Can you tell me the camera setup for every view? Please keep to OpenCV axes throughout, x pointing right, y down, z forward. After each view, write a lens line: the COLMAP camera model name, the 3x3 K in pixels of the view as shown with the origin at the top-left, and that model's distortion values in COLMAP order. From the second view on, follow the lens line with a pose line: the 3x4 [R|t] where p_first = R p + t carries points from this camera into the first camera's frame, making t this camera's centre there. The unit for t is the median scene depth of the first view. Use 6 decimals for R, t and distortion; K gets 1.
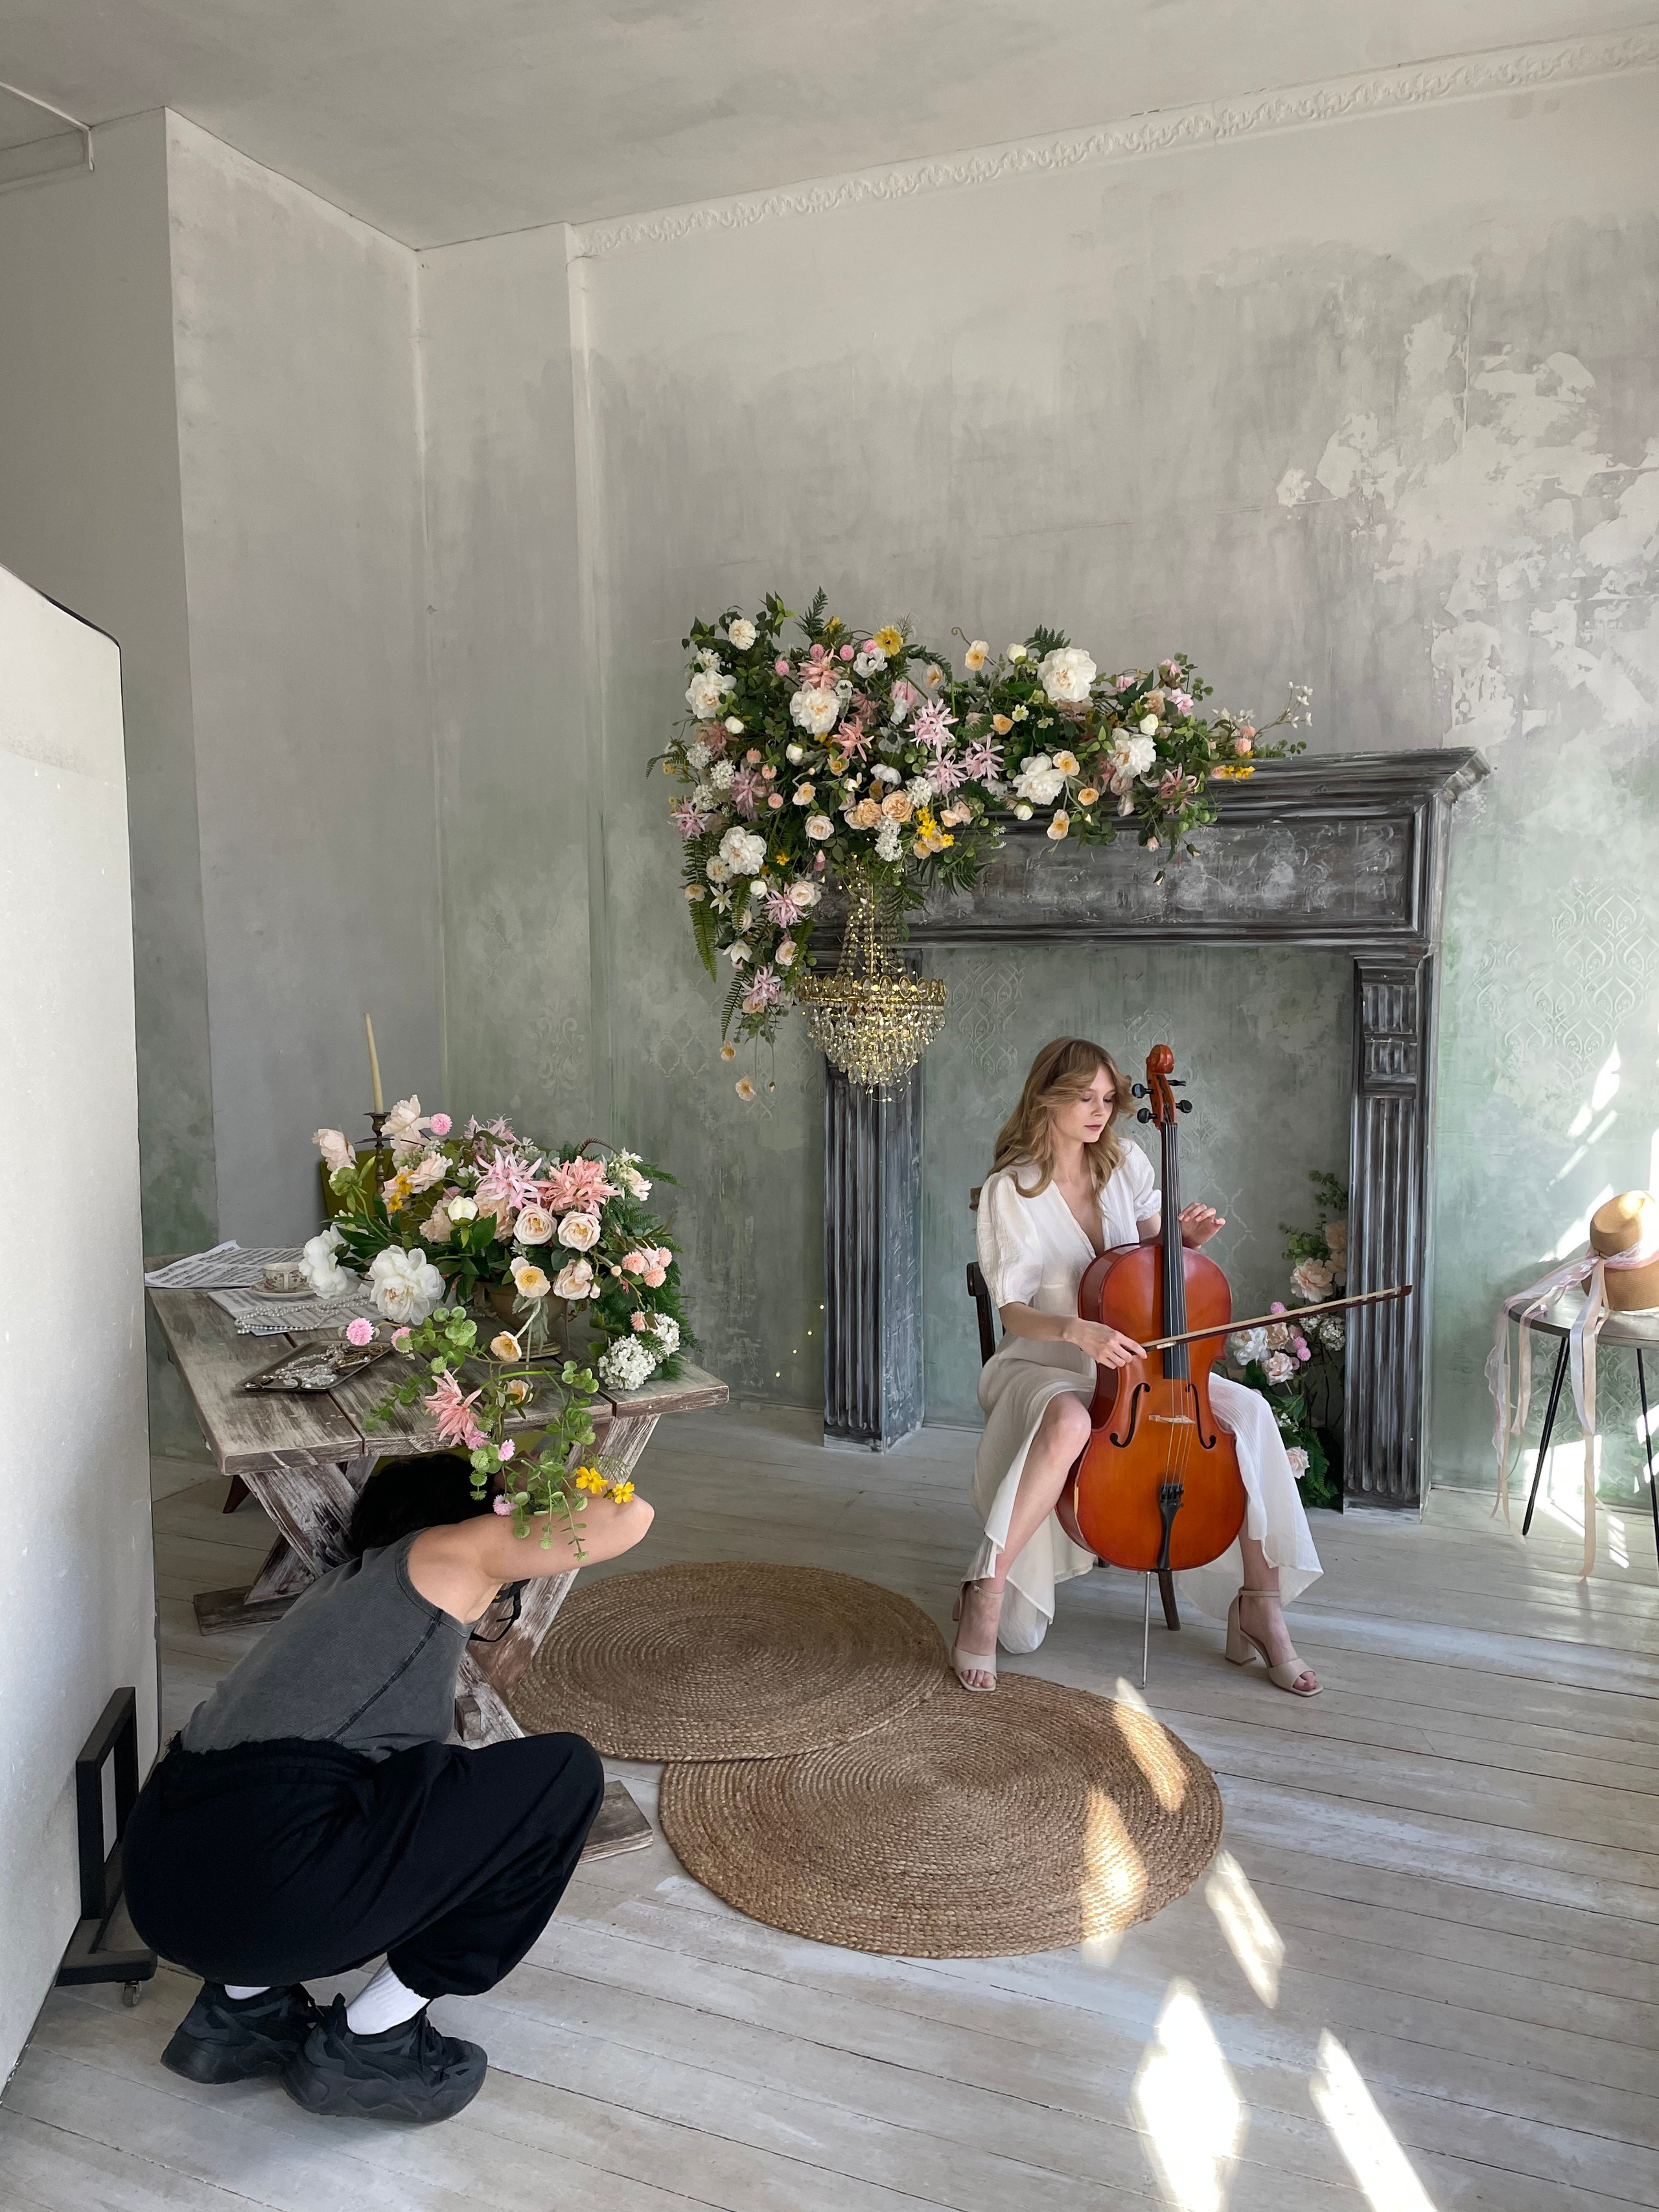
lens RADIAL K [[1665.9, 0, 839.1], [0, 1665.9, 1104.0], [0, 0, 1]] dist [0.091297, -0.120831]
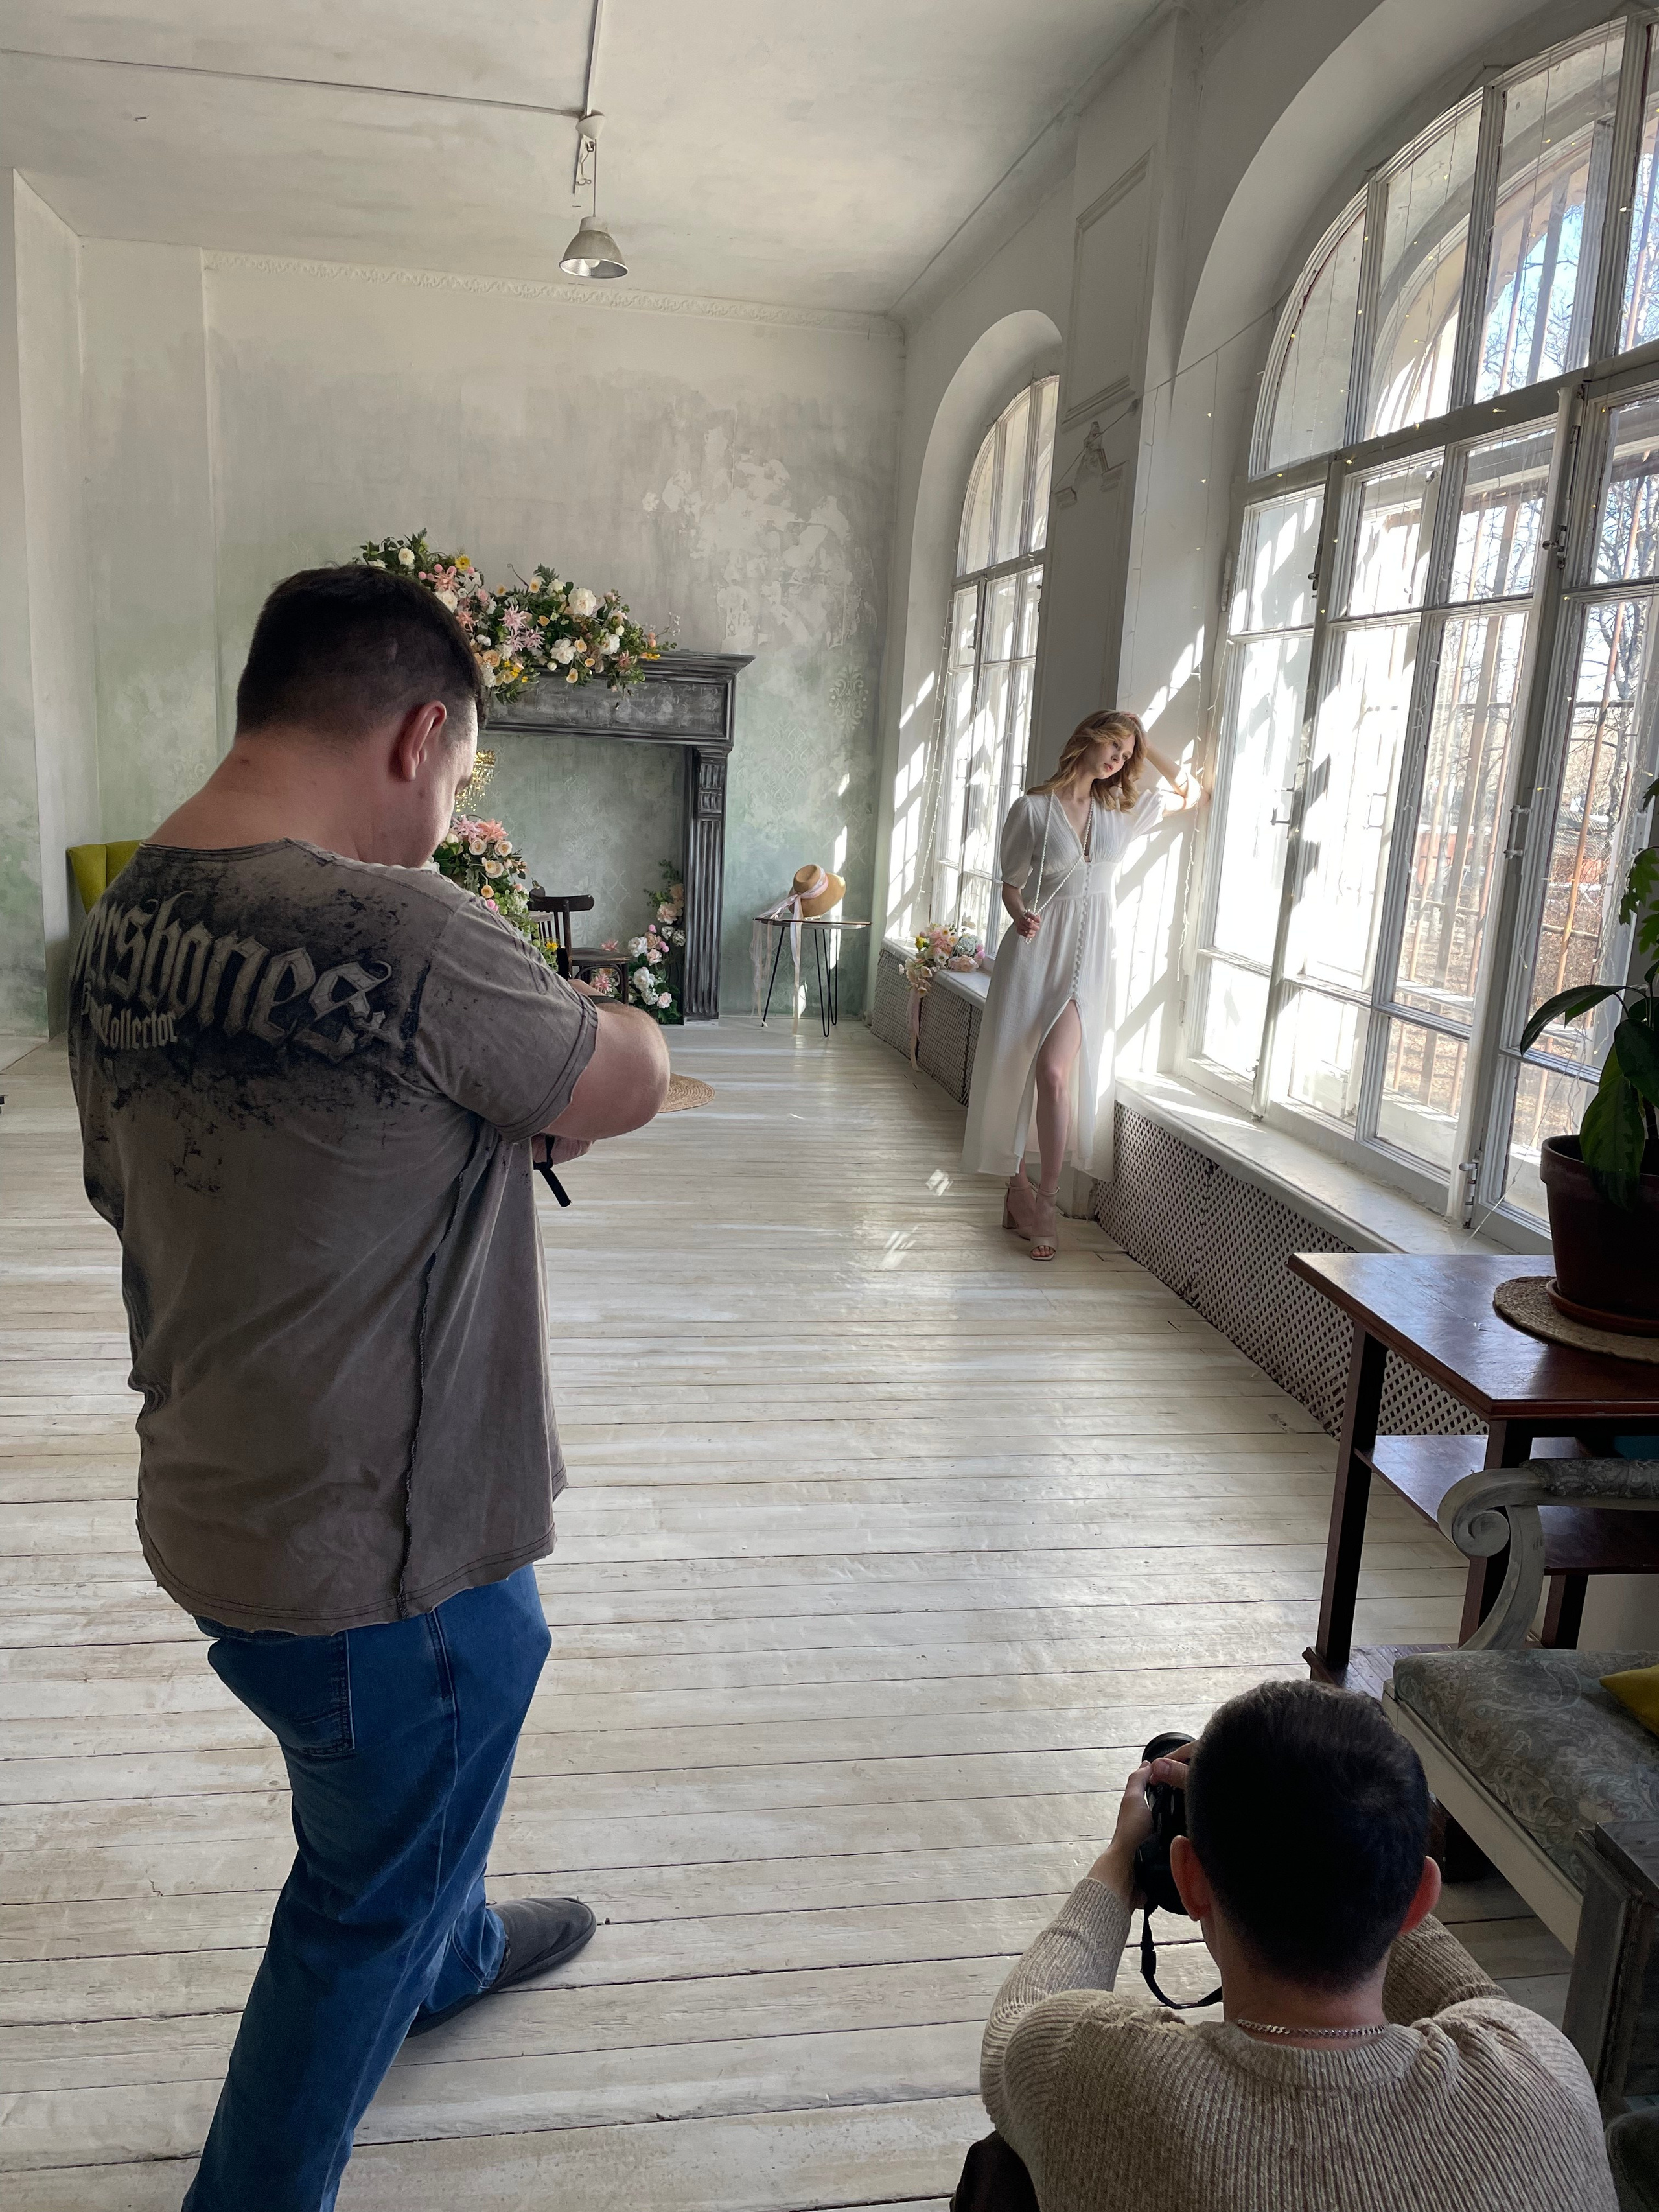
lens RADIAL K [[1679.9, 0, 815.4], [0, 1679.9, 1093.8], [0, 0, 1]] dist [0.090444, -0.121207]
pose [[0.845362, -0.061218, 0.530674, -0.673220], [0.000326, 0.993471, 0.114086, 0.092562], [-0.534193, -0.096271, 0.839863, -0.837515]]
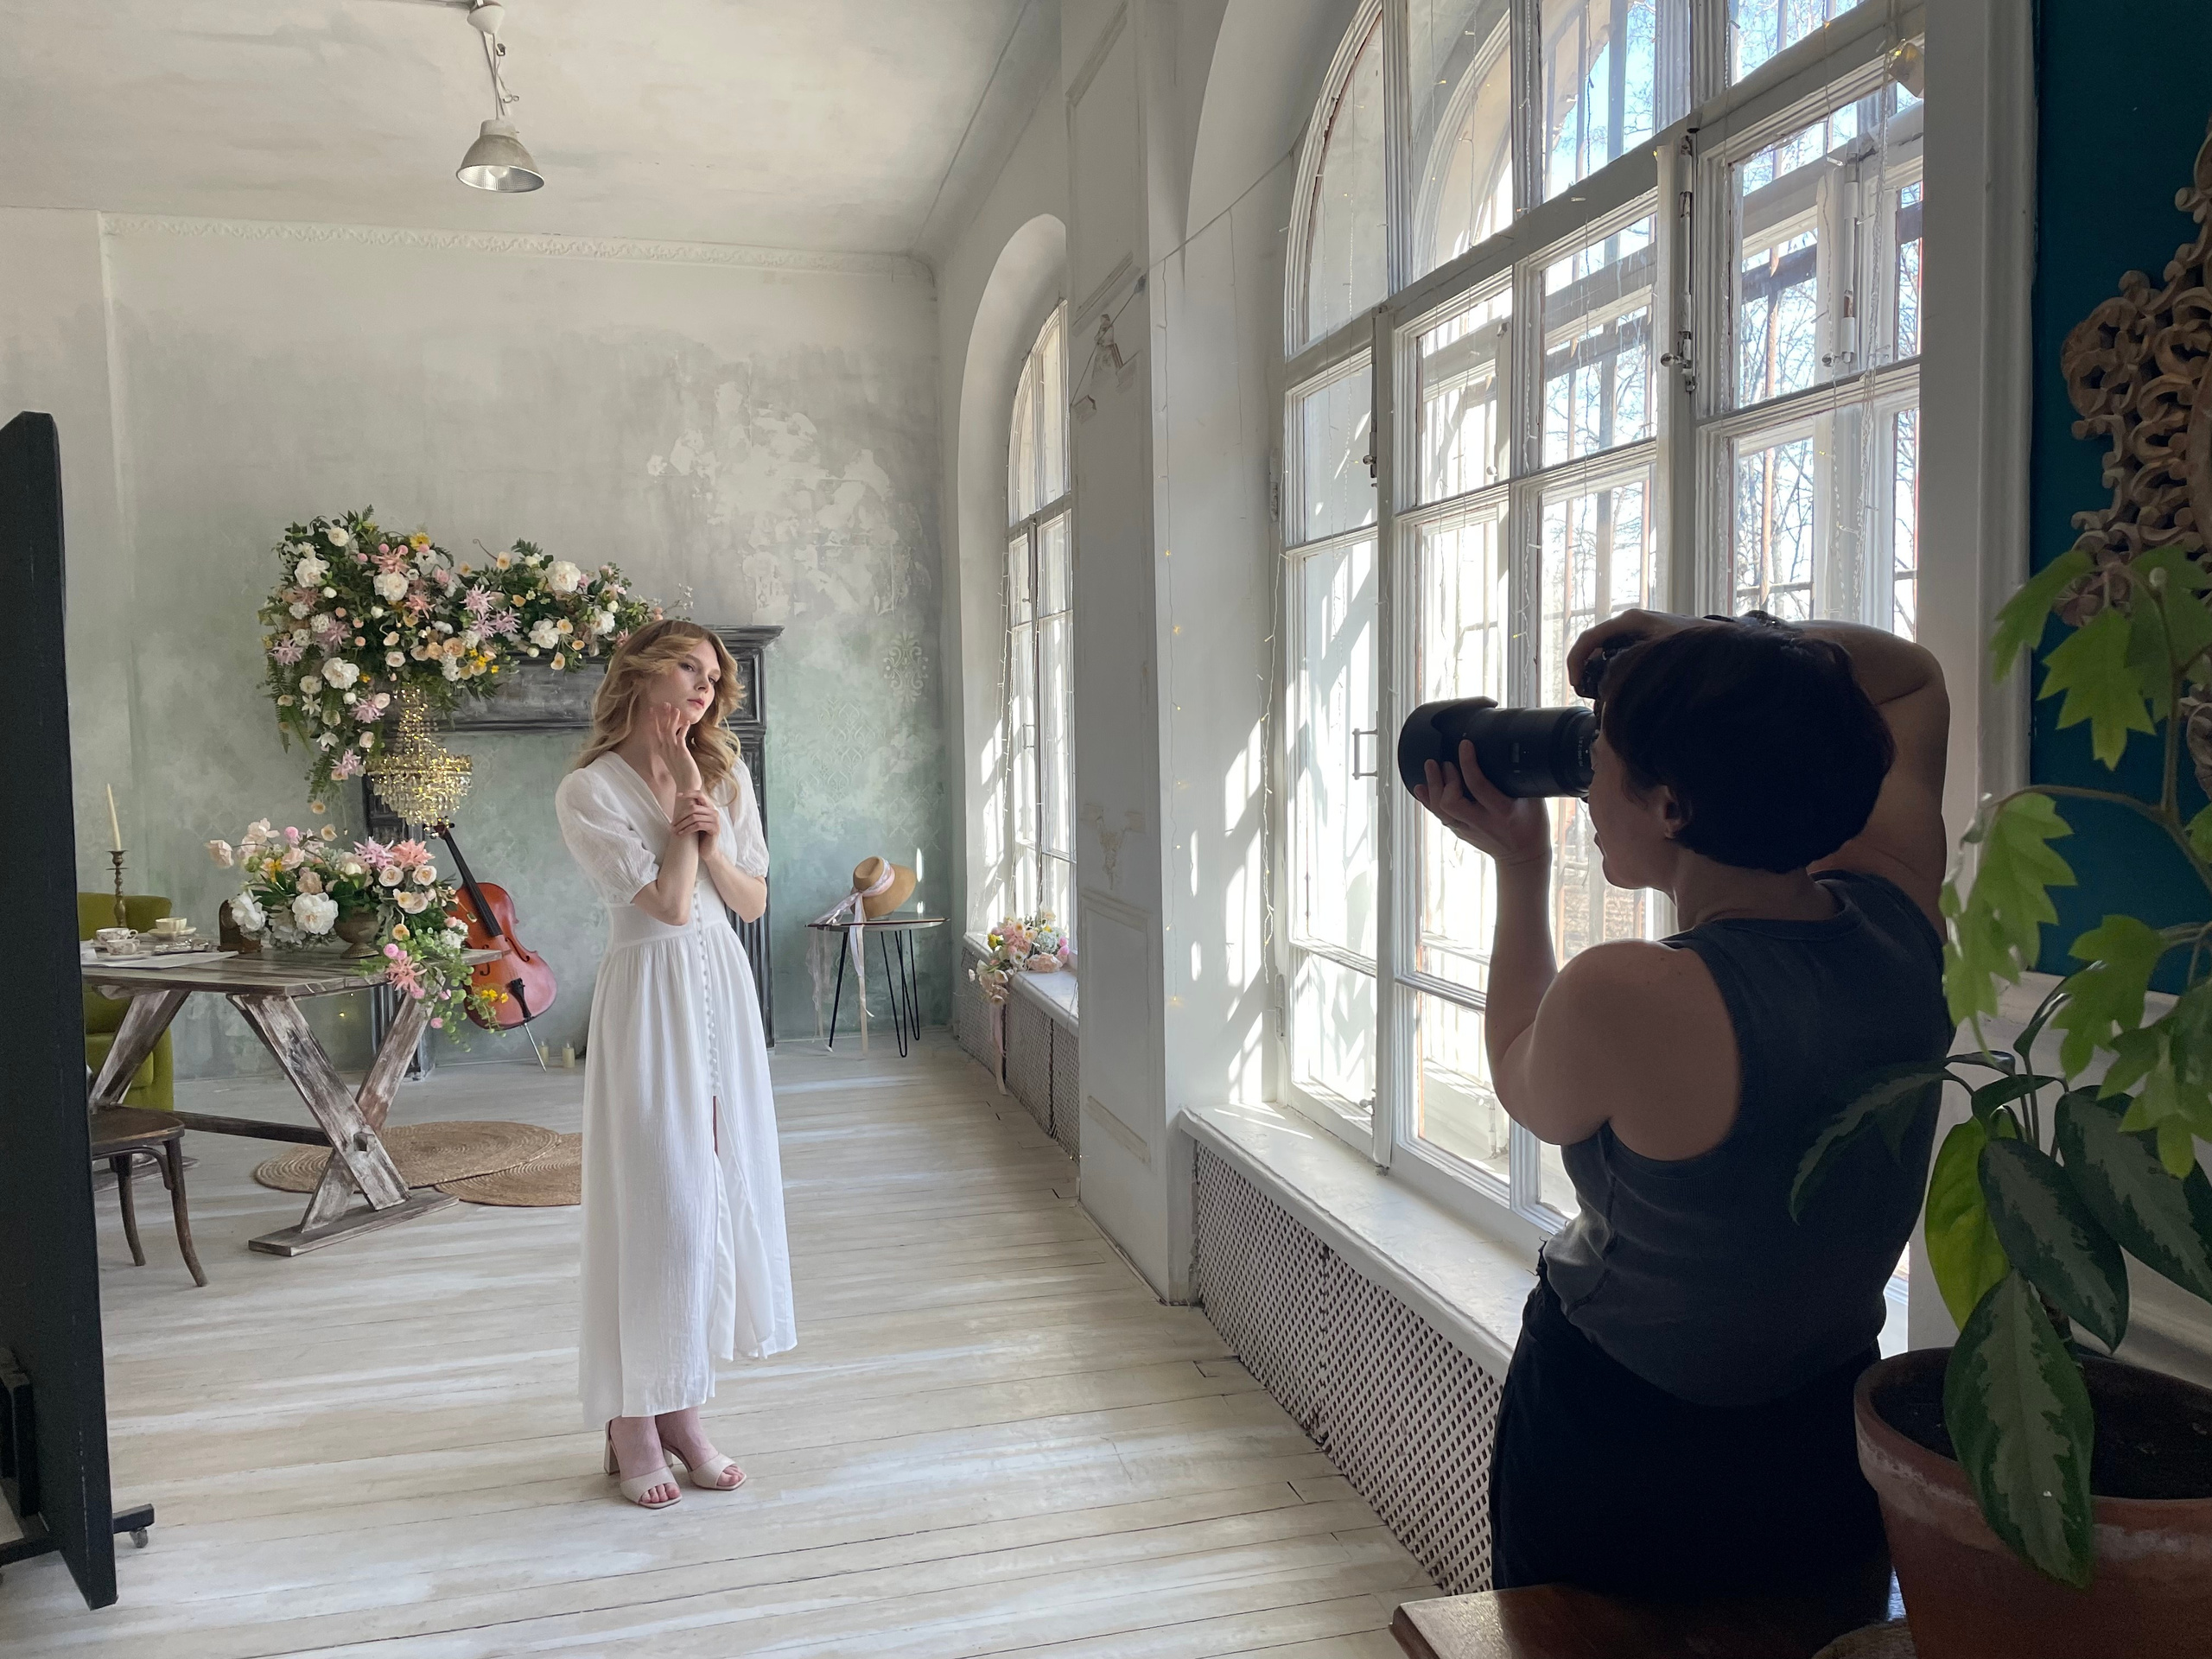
lens RADIAL K [[1673.2, 0, 1127.4], [0, 1673.2, 827.6], [0, 0, 1]] dist [0.097728, -0.140648]
pose [[0.793900, -0.048608, 0.606102, -0.422121], [0.078215, 0.996682, -0.022518, 0.078548], [-0.602996, 0.065283, 0.795068, -0.645141]]
